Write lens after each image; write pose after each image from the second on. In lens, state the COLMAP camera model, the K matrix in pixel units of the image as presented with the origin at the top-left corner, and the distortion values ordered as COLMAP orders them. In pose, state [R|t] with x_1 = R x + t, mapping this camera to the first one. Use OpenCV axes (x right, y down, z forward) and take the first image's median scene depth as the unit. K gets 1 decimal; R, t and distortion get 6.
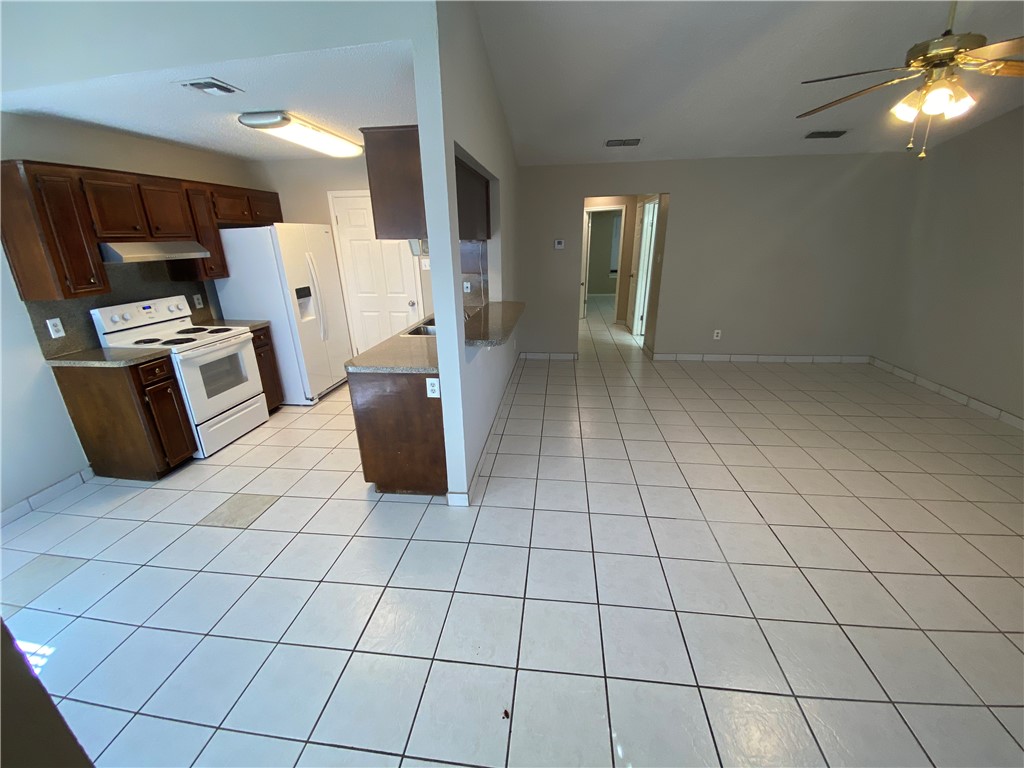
lens RADIAL K [[417.3, 0, 509.2], [0, 417.3, 403.5], [0, 0, 1]] dist [-0.019590, -0.003346]
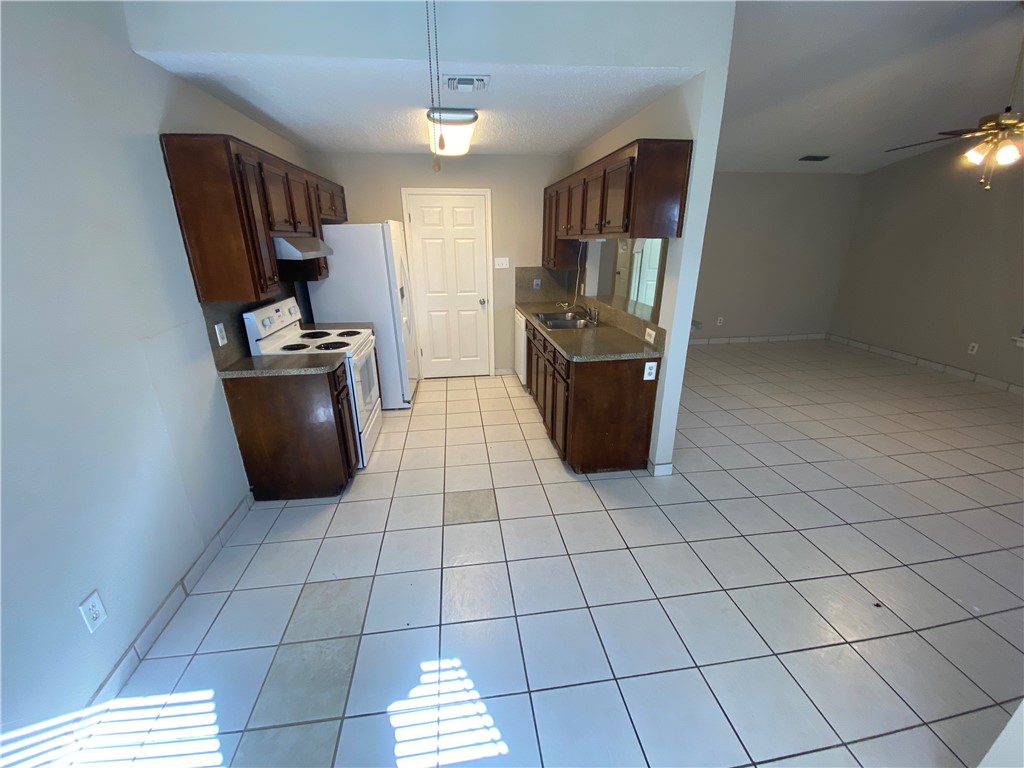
lens RADIAL K [[417.3, 0, 491.4], [0, 417.3, 405.5], [0, 0, 1]] dist [-0.019590, -0.003346]
pose [[0.969097, -0.086583, 0.230986, -0.706731], [0.085890, 0.996219, 0.013074, 0.003361], [-0.231244, 0.007169, 0.972869, 0.004132]]
